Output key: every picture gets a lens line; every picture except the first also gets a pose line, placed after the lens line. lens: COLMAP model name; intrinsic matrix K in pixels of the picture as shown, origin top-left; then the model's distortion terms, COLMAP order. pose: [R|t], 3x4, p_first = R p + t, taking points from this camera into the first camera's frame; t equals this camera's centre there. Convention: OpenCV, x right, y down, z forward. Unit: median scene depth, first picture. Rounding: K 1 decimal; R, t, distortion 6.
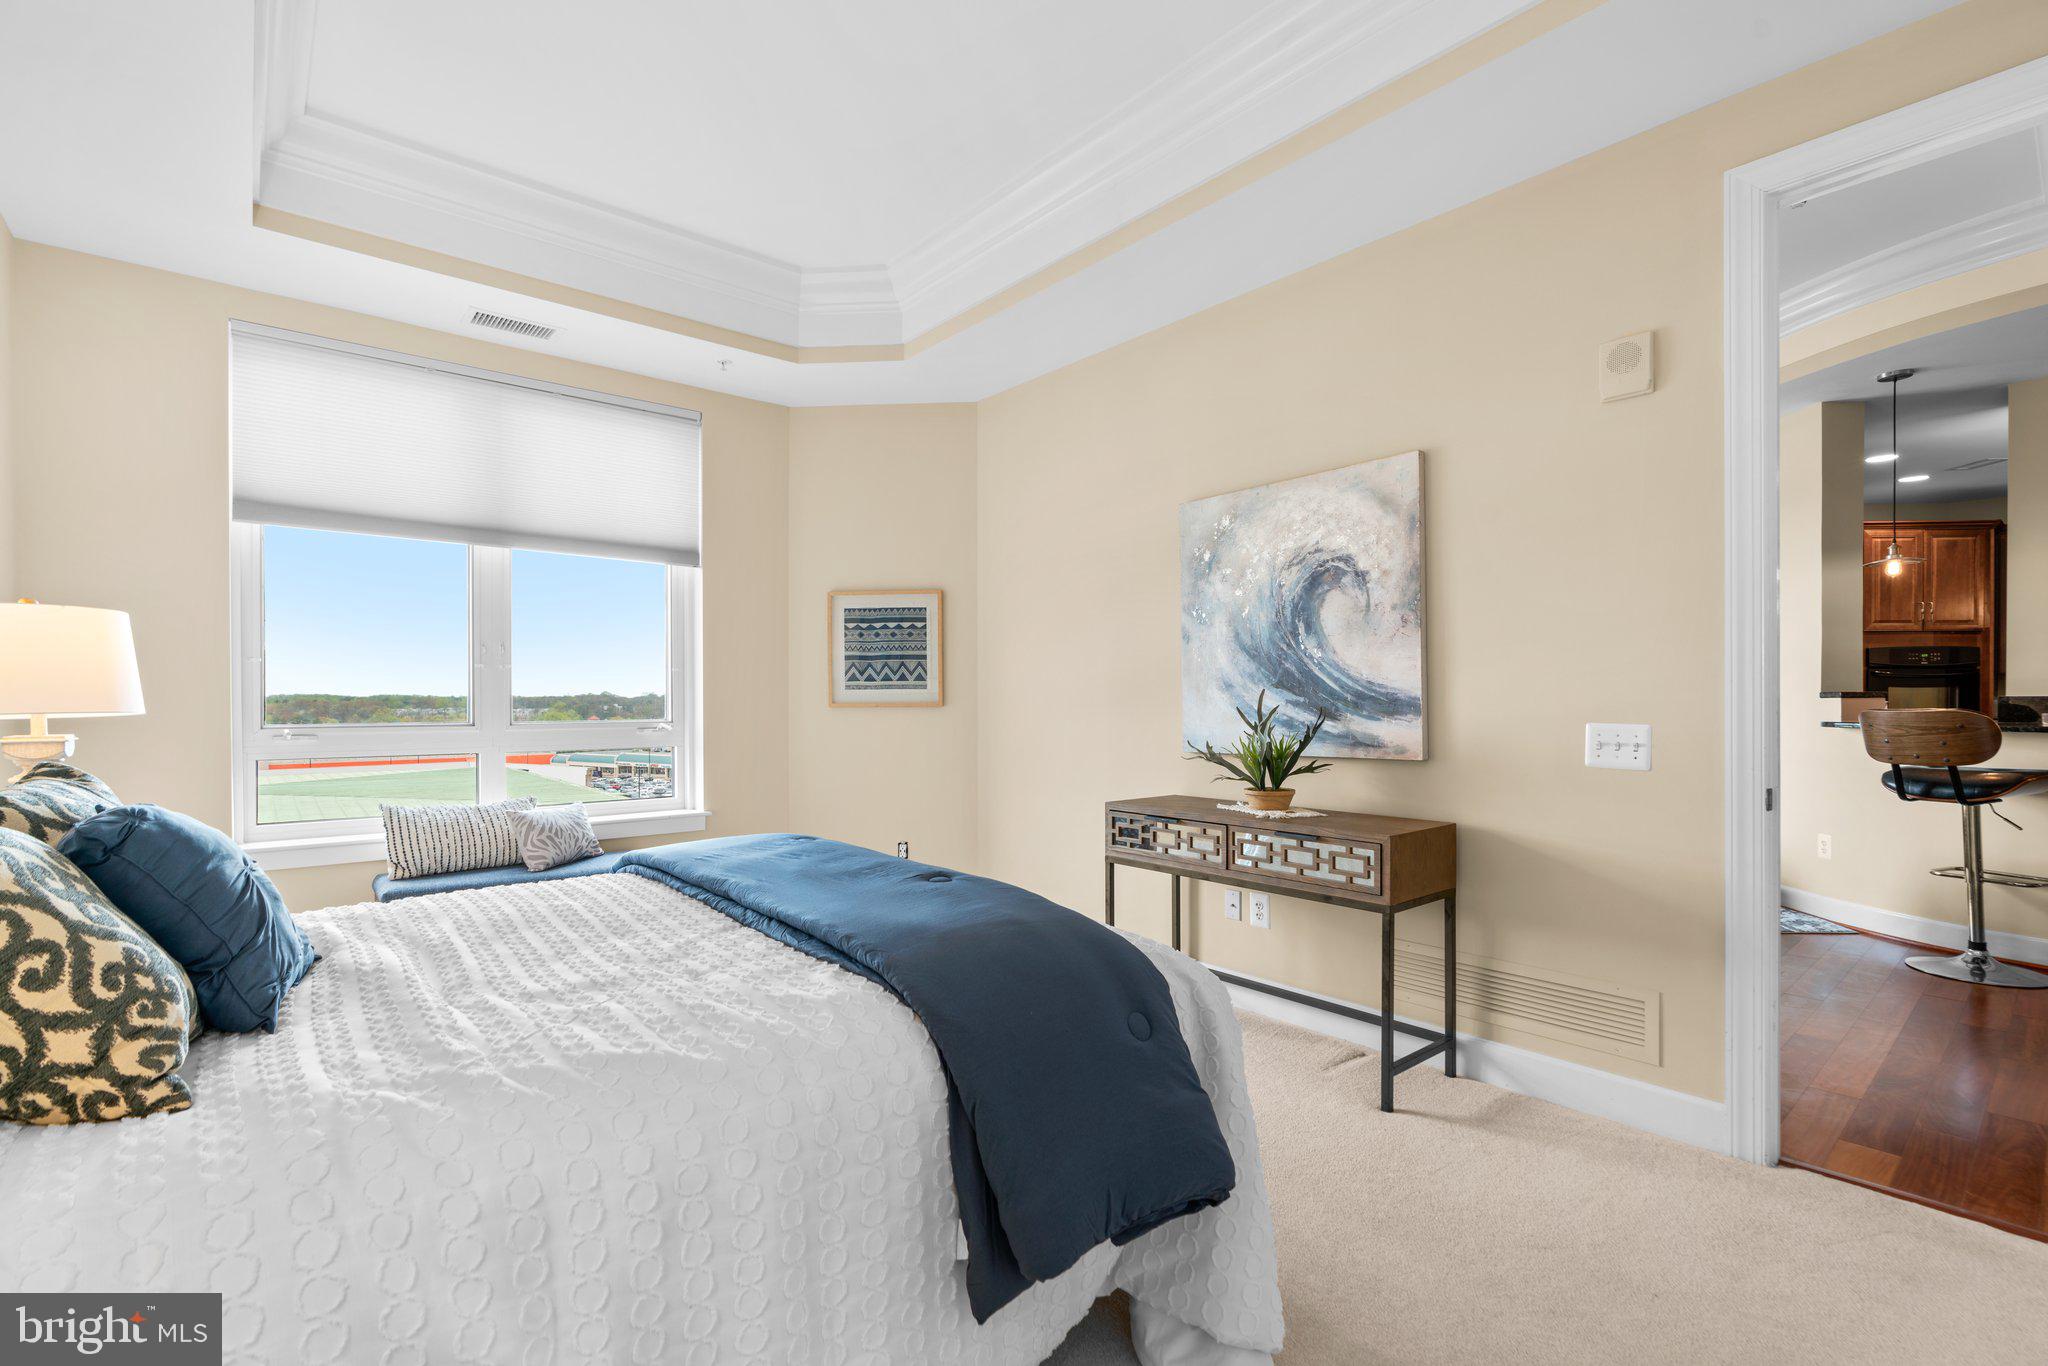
lens RADIAL K [[924.3, 0, 1027.3], [0, 924.3, 693.2], [0, 0, 1]] dist [-0.004541, 0.000740]
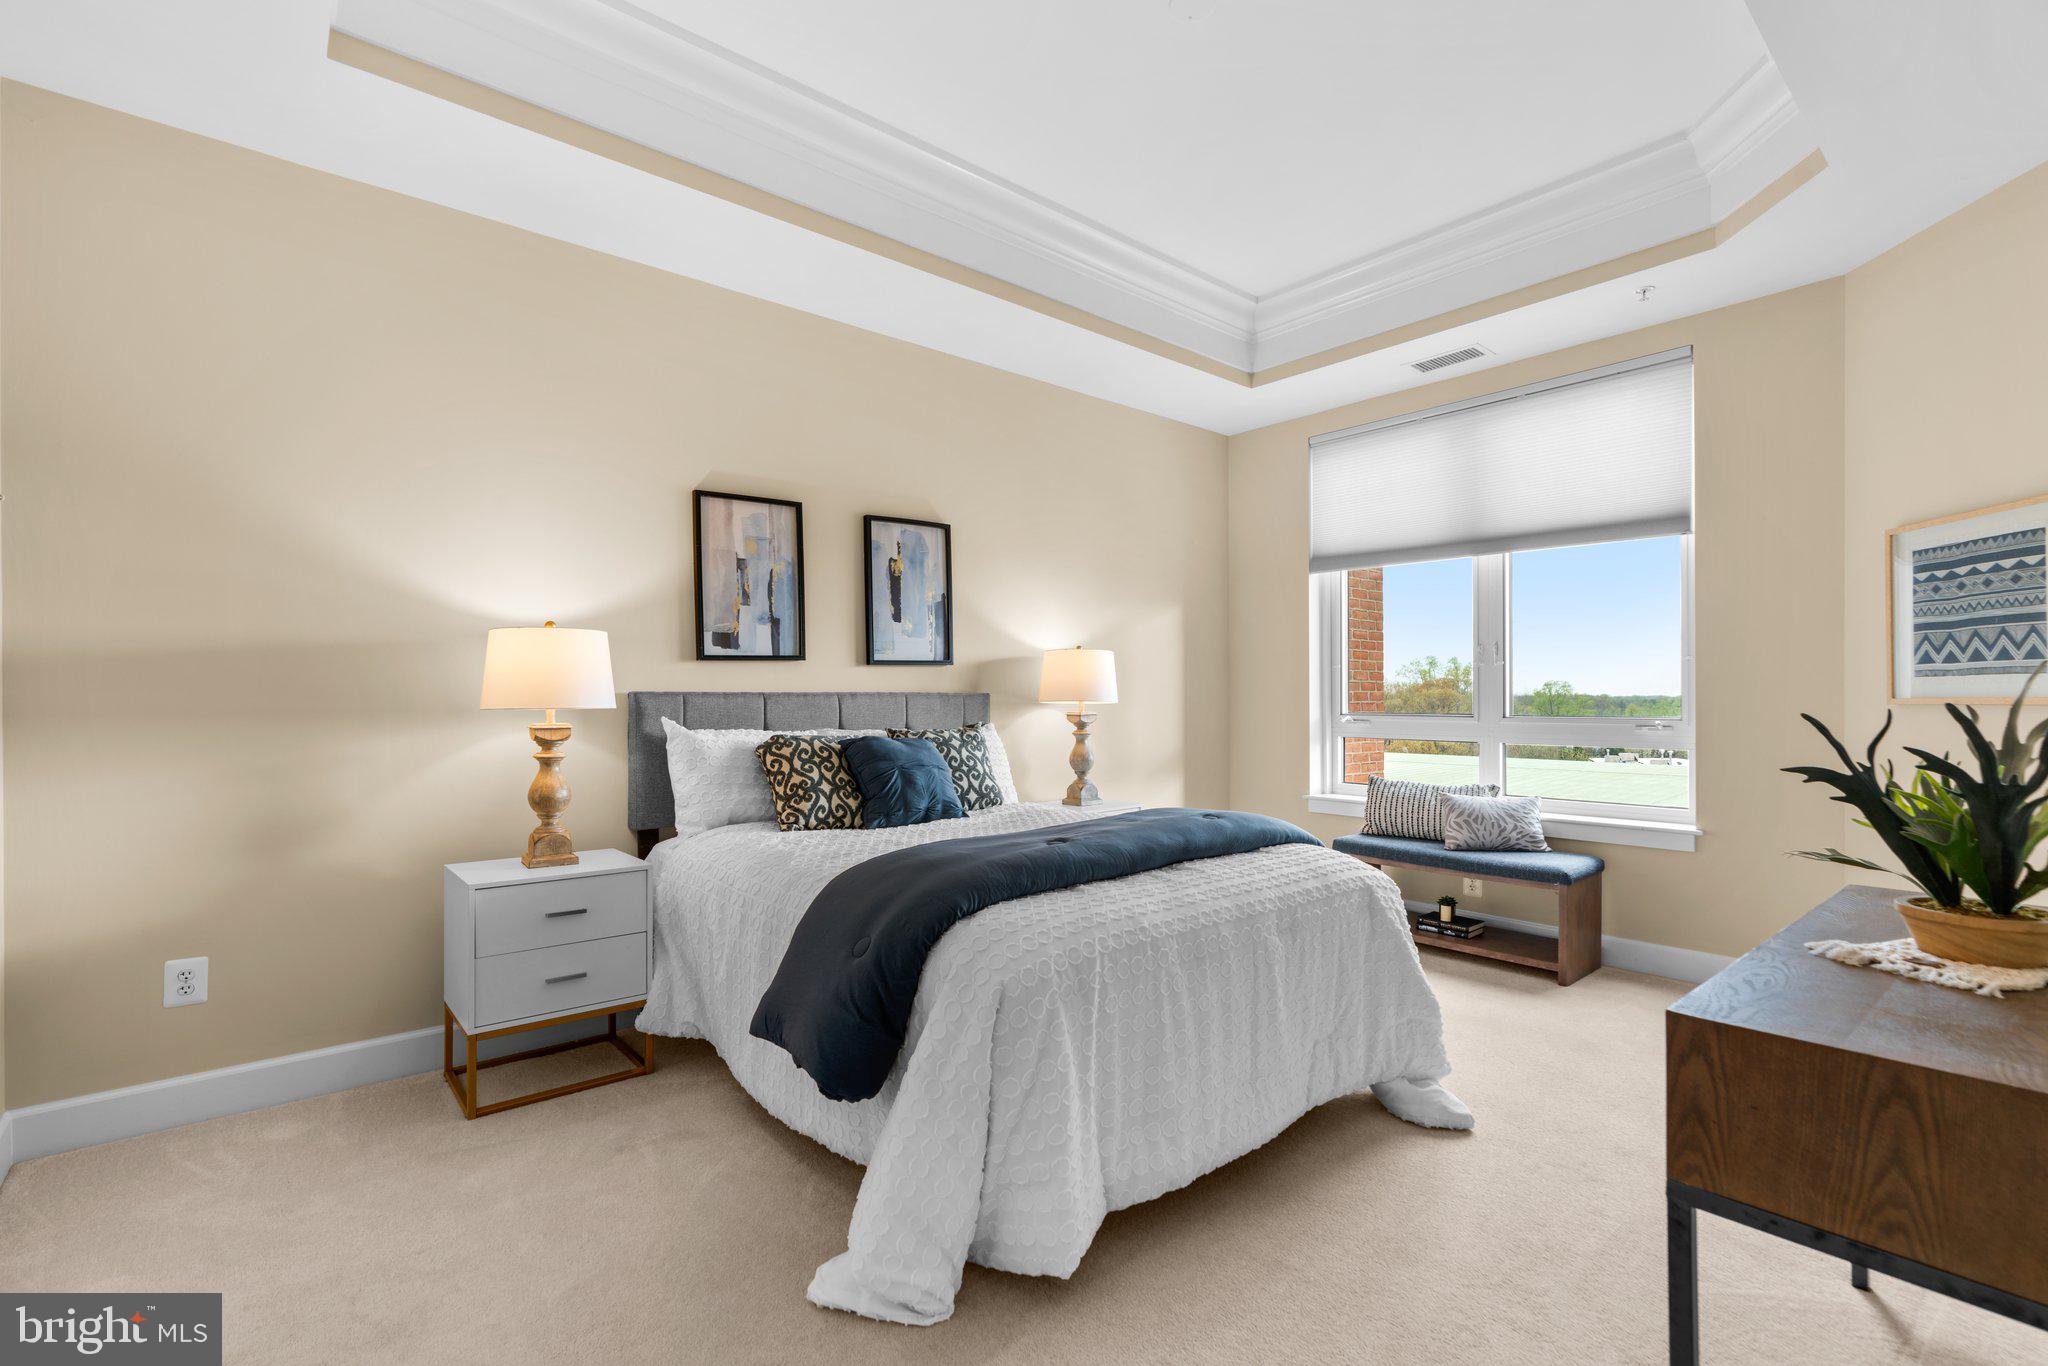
lens RADIAL K [[924.3, 0, 1024.9], [0, 924.3, 696.0], [0, 0, 1]] dist [-0.004541, 0.000740]
pose [[-0.002116, 0.000564, -0.999998, 0.446927], [0.010948, 0.999940, 0.000541, 0.002220], [0.999938, -0.010947, -0.002122, 0.383964]]
